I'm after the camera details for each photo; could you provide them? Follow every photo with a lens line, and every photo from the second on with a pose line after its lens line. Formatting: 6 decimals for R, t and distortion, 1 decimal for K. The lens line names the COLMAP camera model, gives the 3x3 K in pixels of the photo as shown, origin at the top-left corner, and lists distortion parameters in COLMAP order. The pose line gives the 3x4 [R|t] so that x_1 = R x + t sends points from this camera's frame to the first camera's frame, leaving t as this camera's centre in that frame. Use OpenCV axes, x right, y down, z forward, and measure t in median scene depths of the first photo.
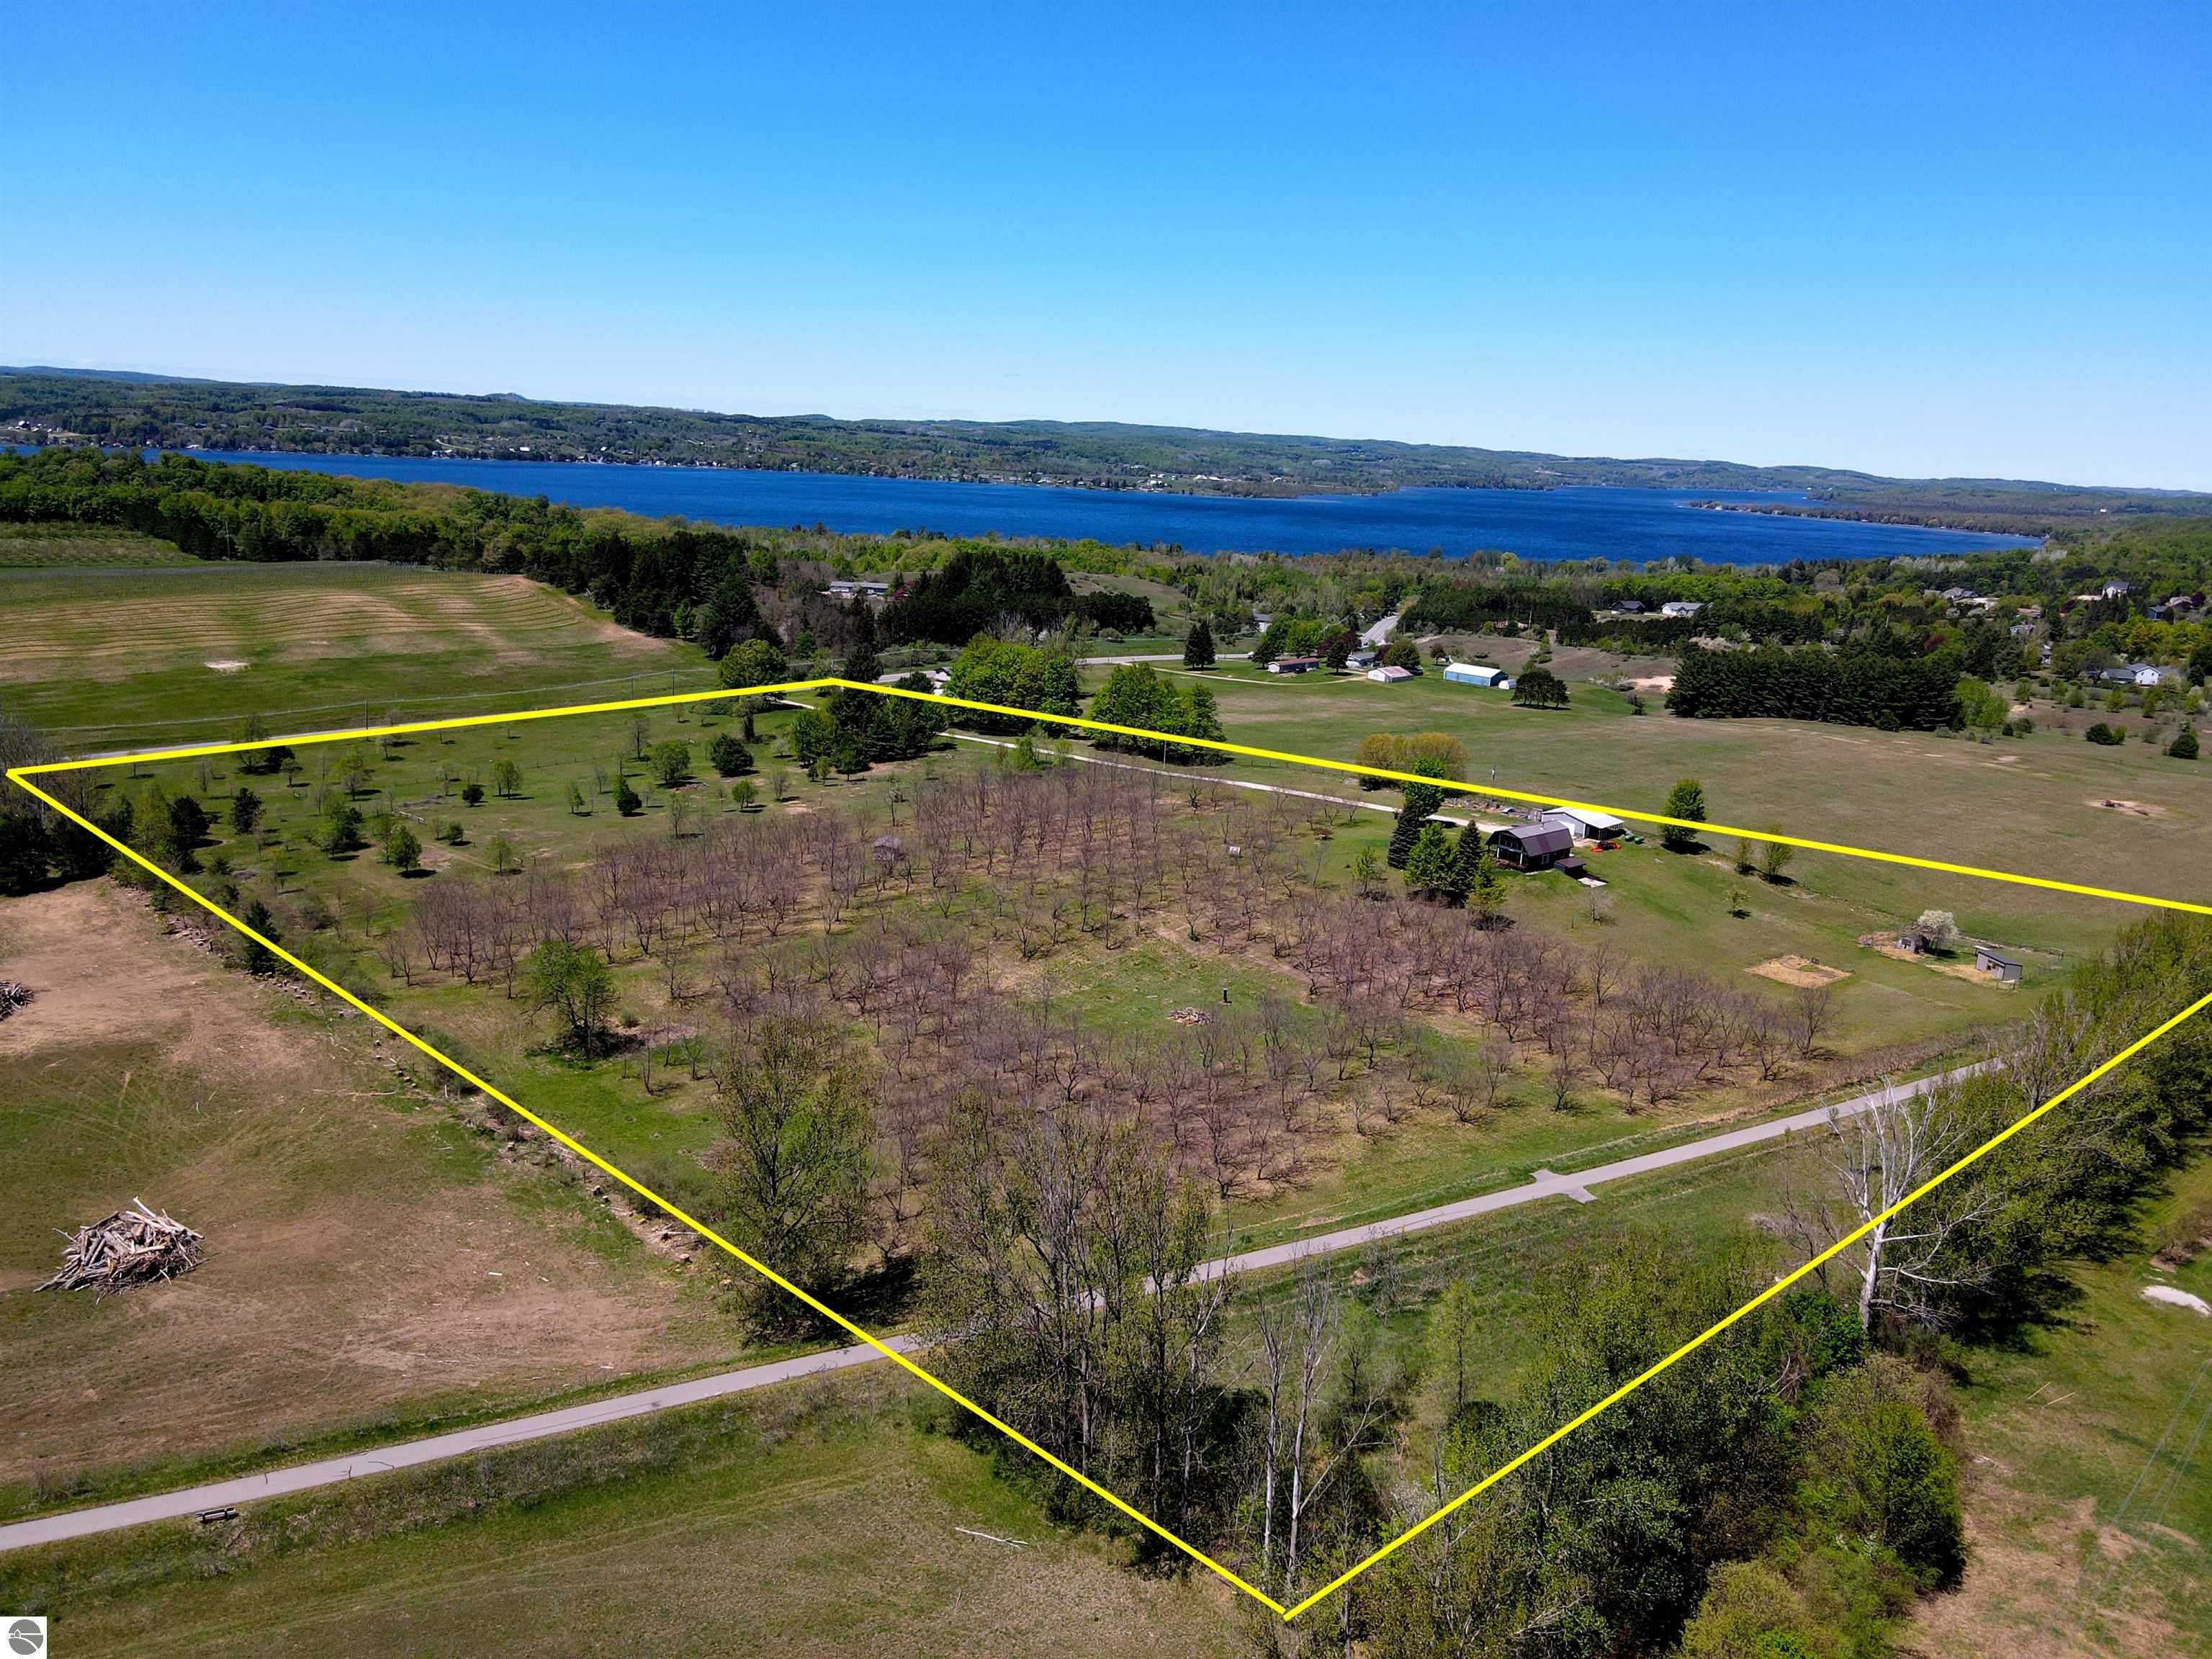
lens RADIAL K [[1618.3, 0, 1108.2], [0, 1618.3, 812.8], [0, 0, 1]] dist [0.006180, 0.009308]
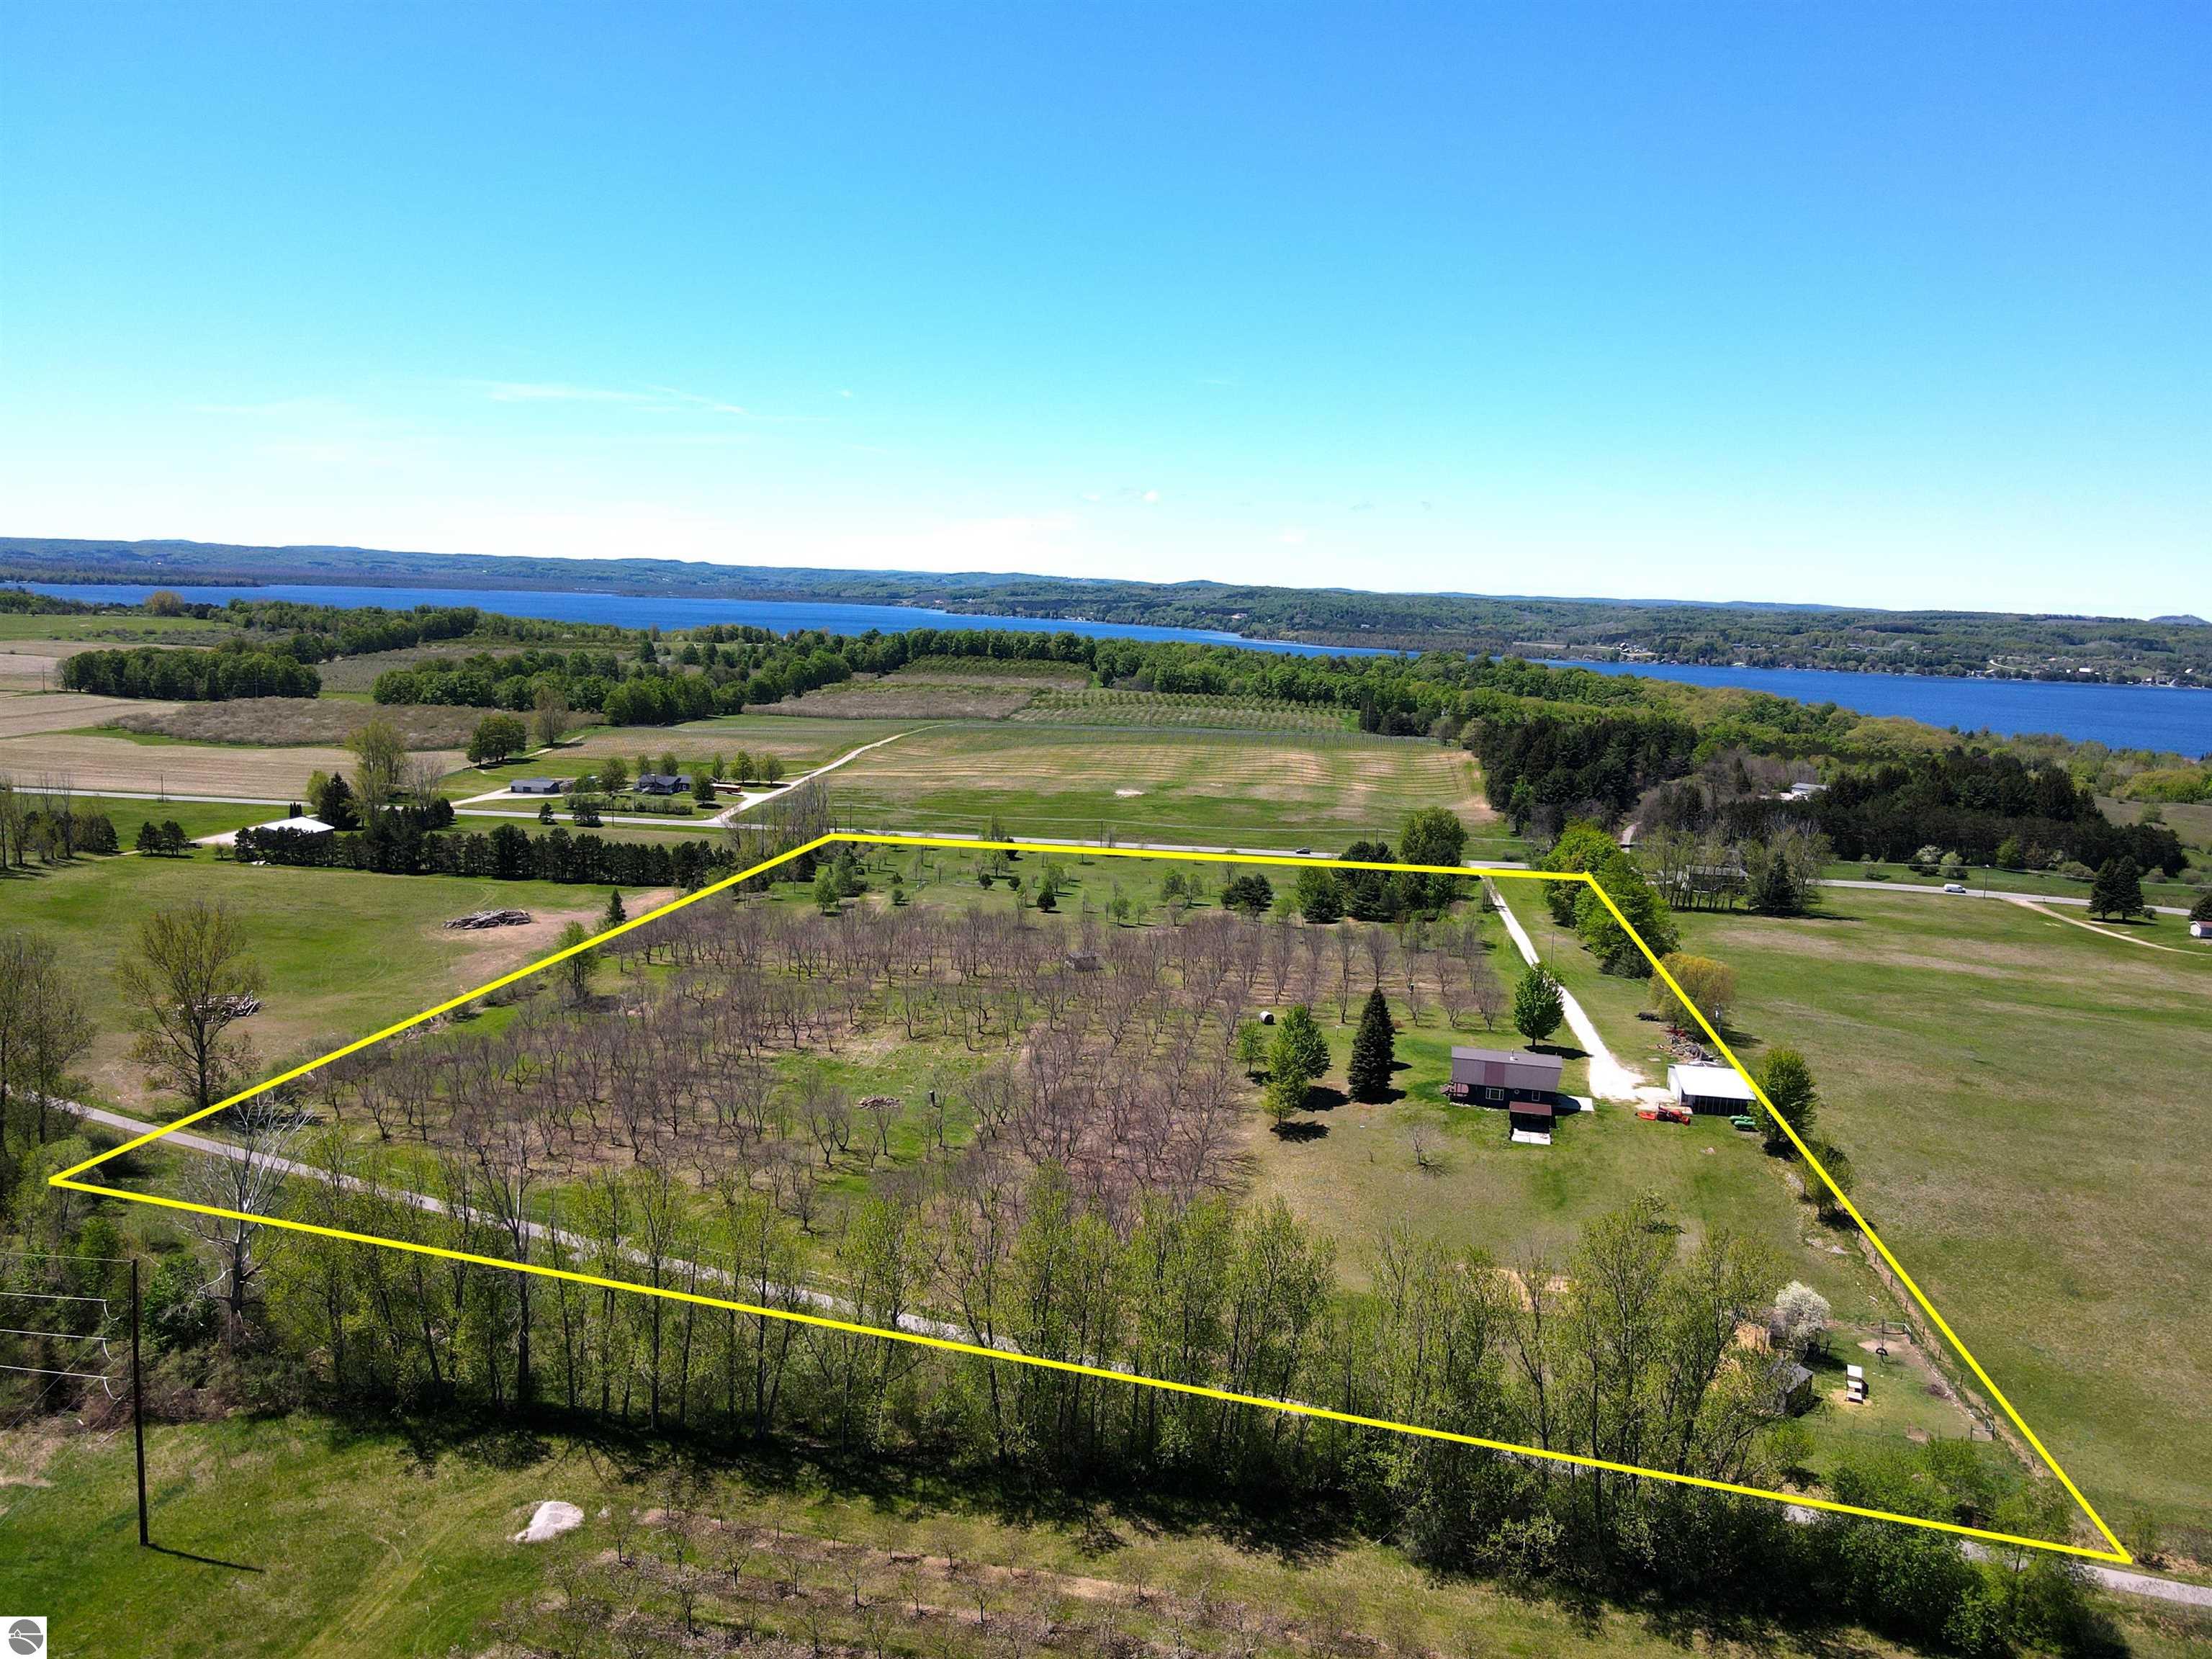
lens RADIAL K [[1570.7, 0, 1067.1], [0, 1570.7, 832.6], [0, 0, 1]] dist [0.006139, -0.001021]
pose [[0.555248, 0.095176, -0.826221, 0.672879], [-0.193779, 0.980894, -0.017233, -0.038007], [0.808795, 0.169673, 0.563083, 0.323725]]
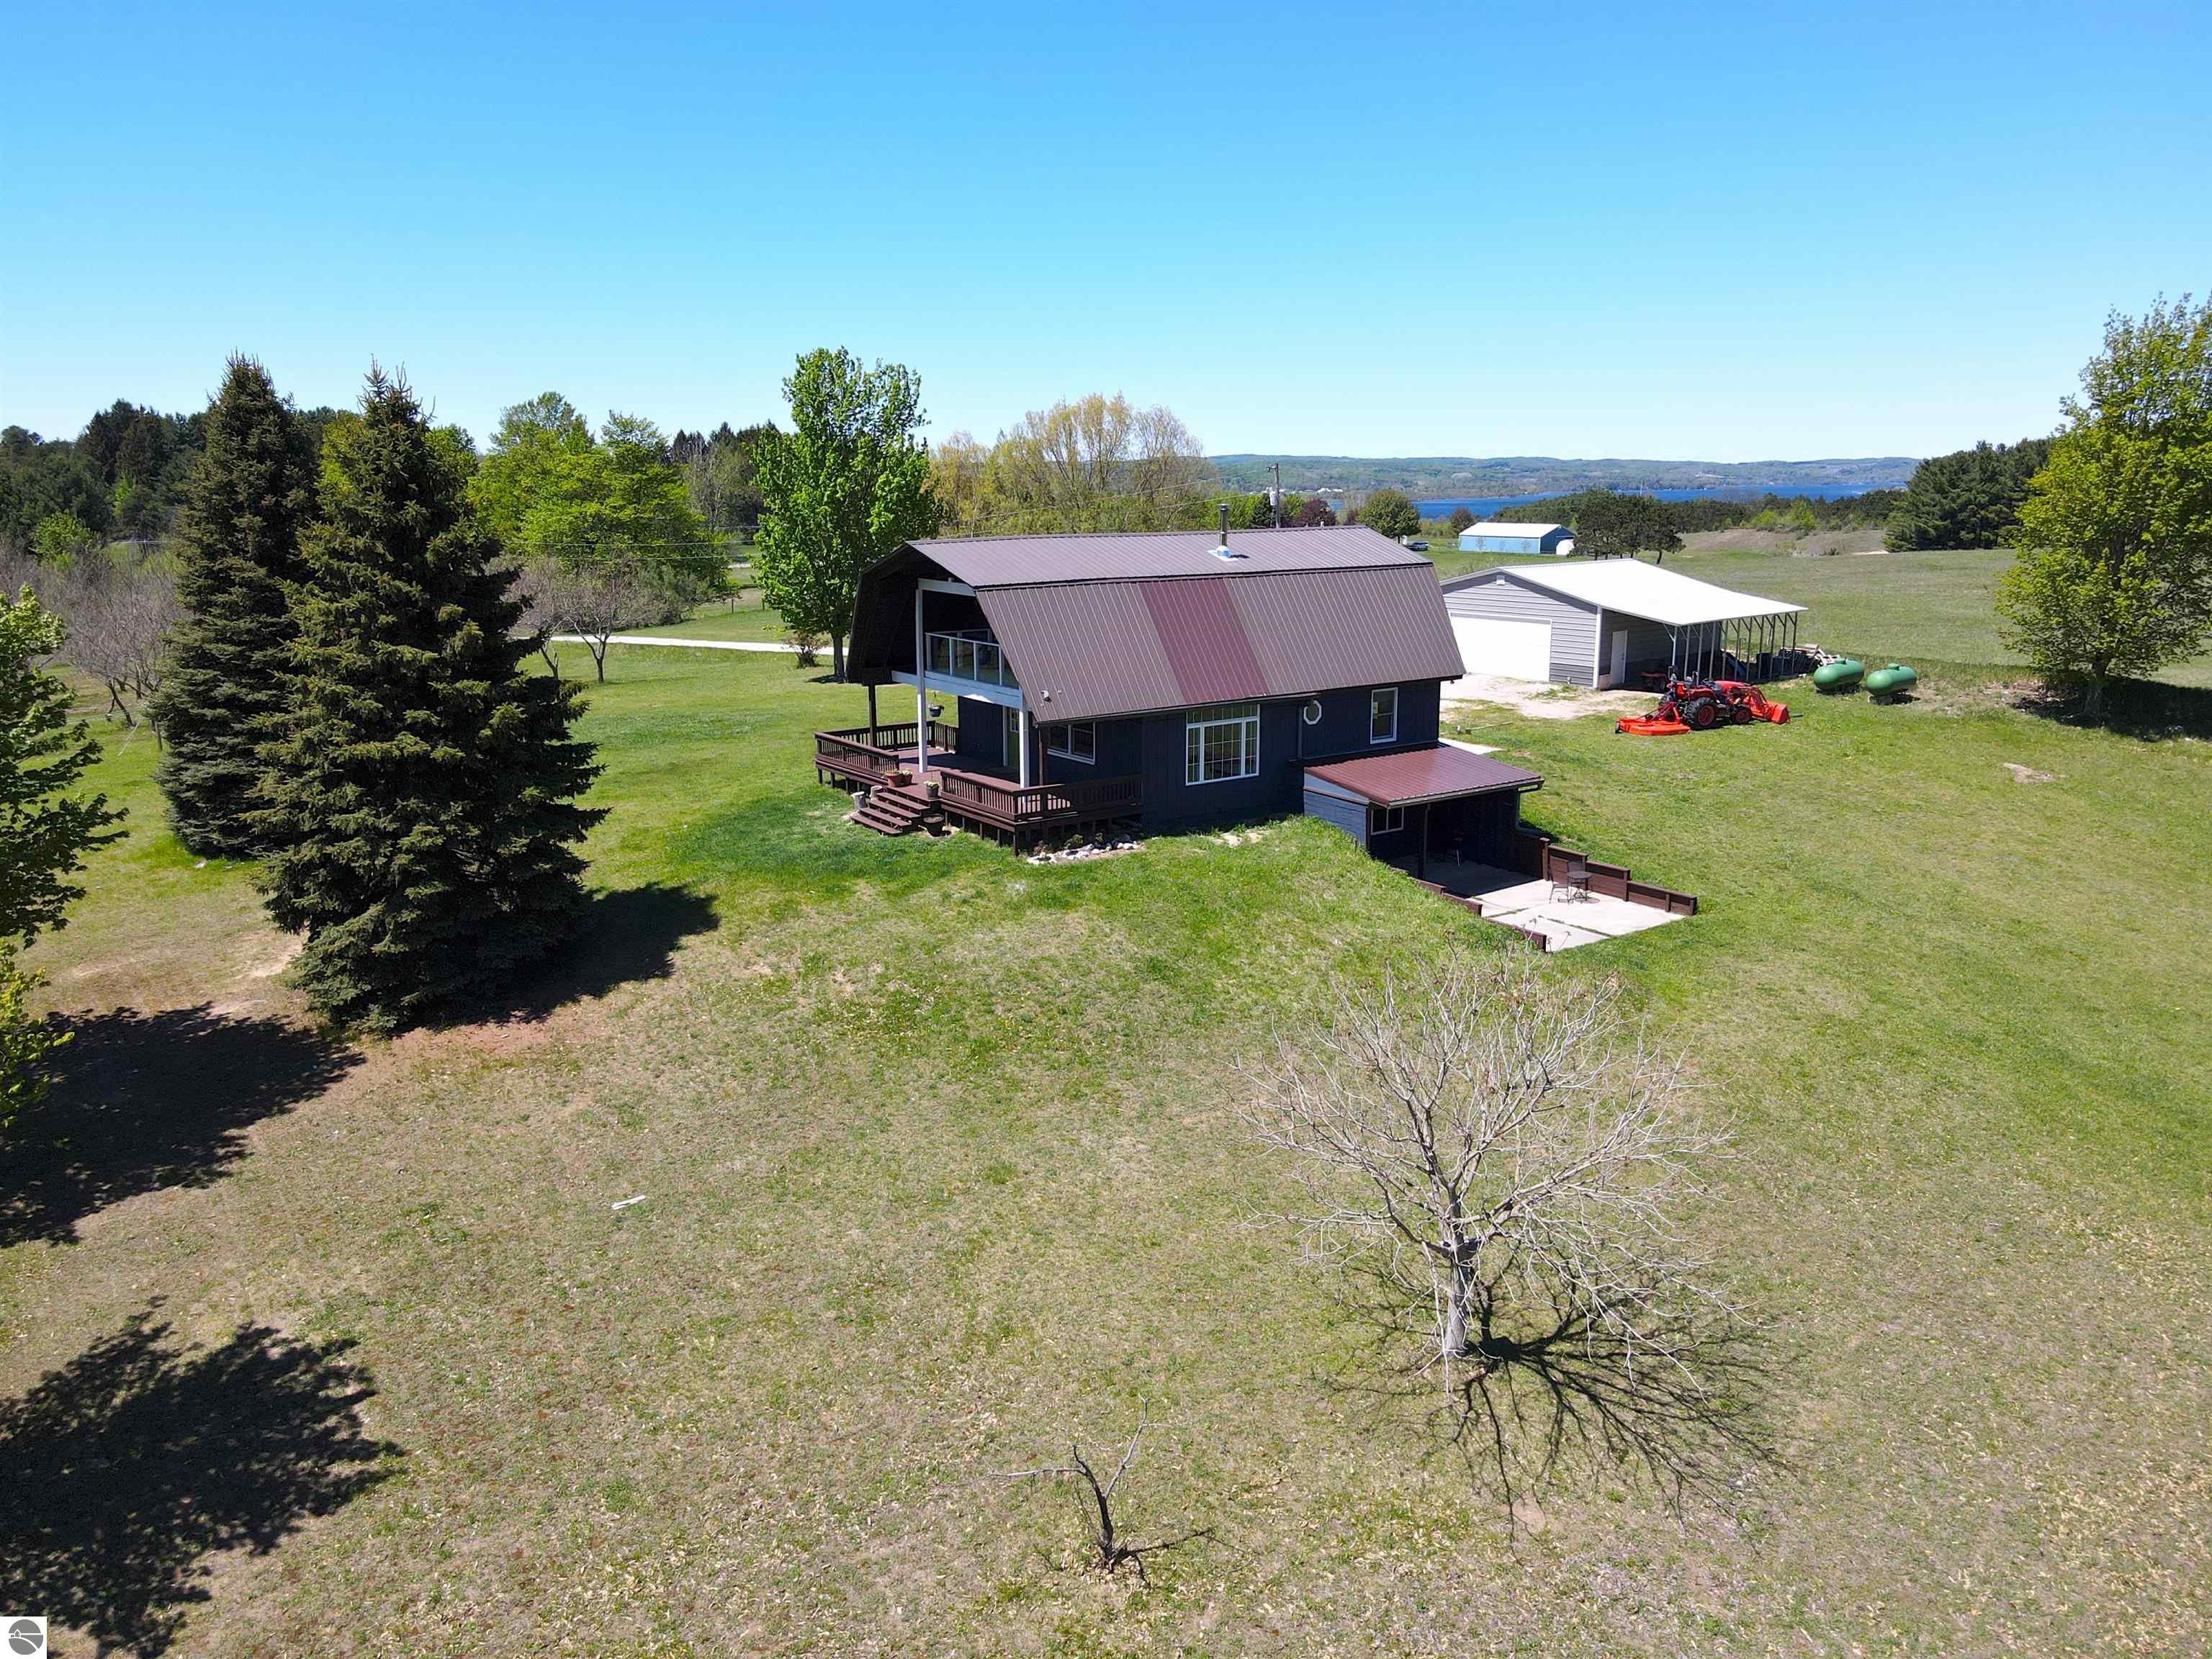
lens RADIAL K [[1618.3, 0, 1108.2], [0, 1618.3, 812.8], [0, 0, 1]] dist [0.006180, 0.009308]
pose [[0.994446, -0.034826, -0.099321, 0.236250], [0.032030, 0.999048, -0.029611, 0.032266], [0.100258, 0.026265, 0.994615, 0.744646]]
